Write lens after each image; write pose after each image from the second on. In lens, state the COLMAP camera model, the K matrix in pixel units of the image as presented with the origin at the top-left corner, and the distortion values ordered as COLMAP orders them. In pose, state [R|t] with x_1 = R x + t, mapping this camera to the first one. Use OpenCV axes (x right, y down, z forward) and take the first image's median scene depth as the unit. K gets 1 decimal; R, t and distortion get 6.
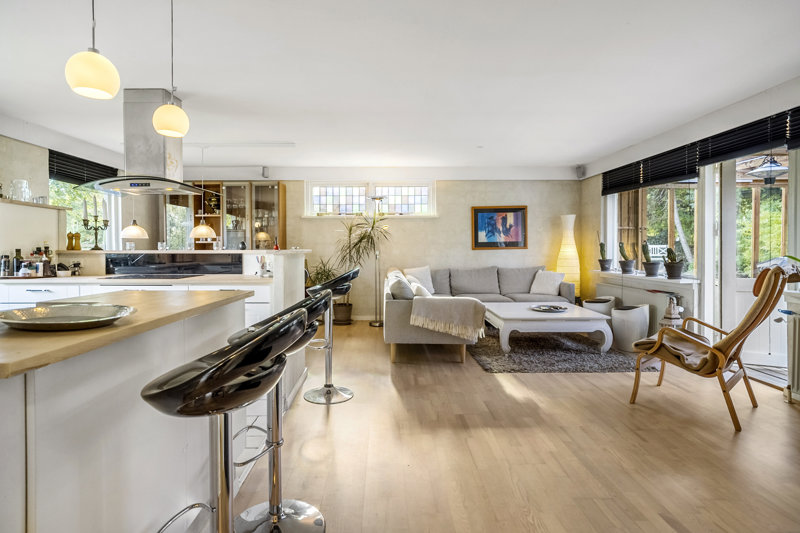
lens RADIAL K [[419.0, 0, 384.8], [0, 419.0, 251.3], [0, 0, 1]] dist [-0.002421, 0.001595]
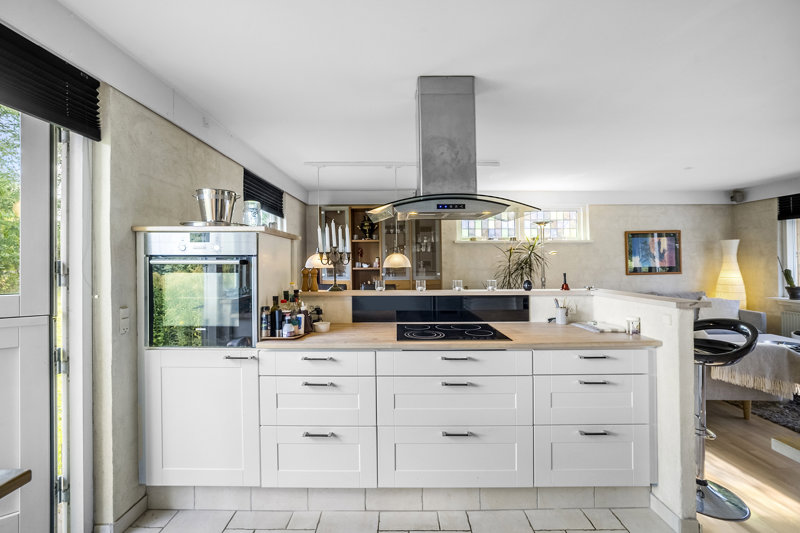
lens RADIAL K [[340.2, 0, 395.8], [0, 340.2, 262.3], [0, 0, 1]] dist [-0.013407, 0.000662]
pose [[0.999986, -0.002097, 0.004952, -0.376995], [0.002125, 0.999982, -0.005669, -0.033663], [-0.004940, 0.005680, 0.999972, 0.234030]]
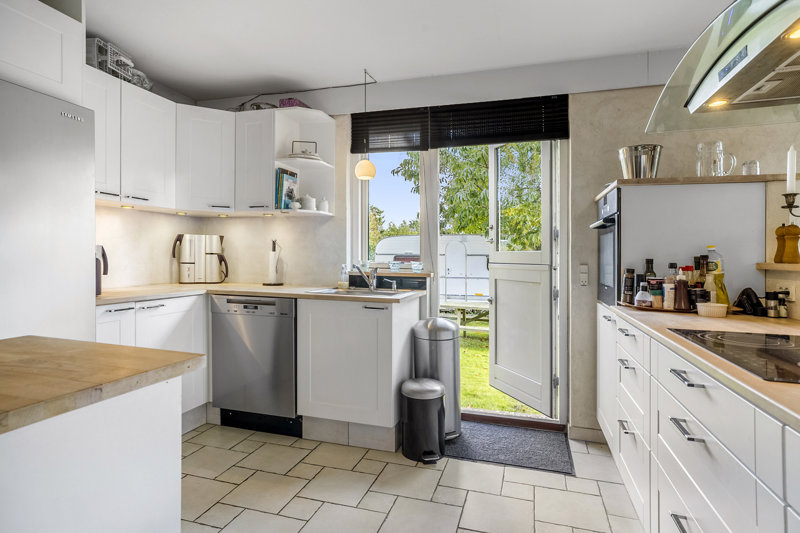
lens RADIAL K [[433.6, 0, 399.3], [0, 433.6, 247.9], [0, 0, 1]] dist [0.020782, 0.000935]
pose [[-0.265667, -0.027162, -0.963682, -0.106477], [-0.010408, 0.999626, -0.025305, -0.000528], [0.964009, 0.003307, -0.265851, 0.462765]]
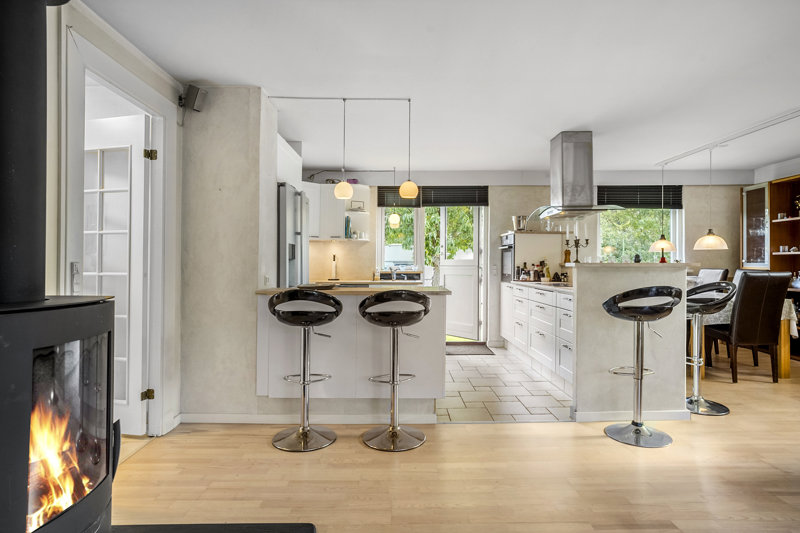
lens RADIAL K [[433.6, 0, 394.1], [0, 433.6, 270.0], [0, 0, 1]] dist [0.020782, 0.000935]
pose [[0.011340, 0.011693, -0.999867, 0.400596], [0.005652, 0.999915, 0.011757, 0.001027], [0.999920, -0.005785, 0.011273, 0.281670]]
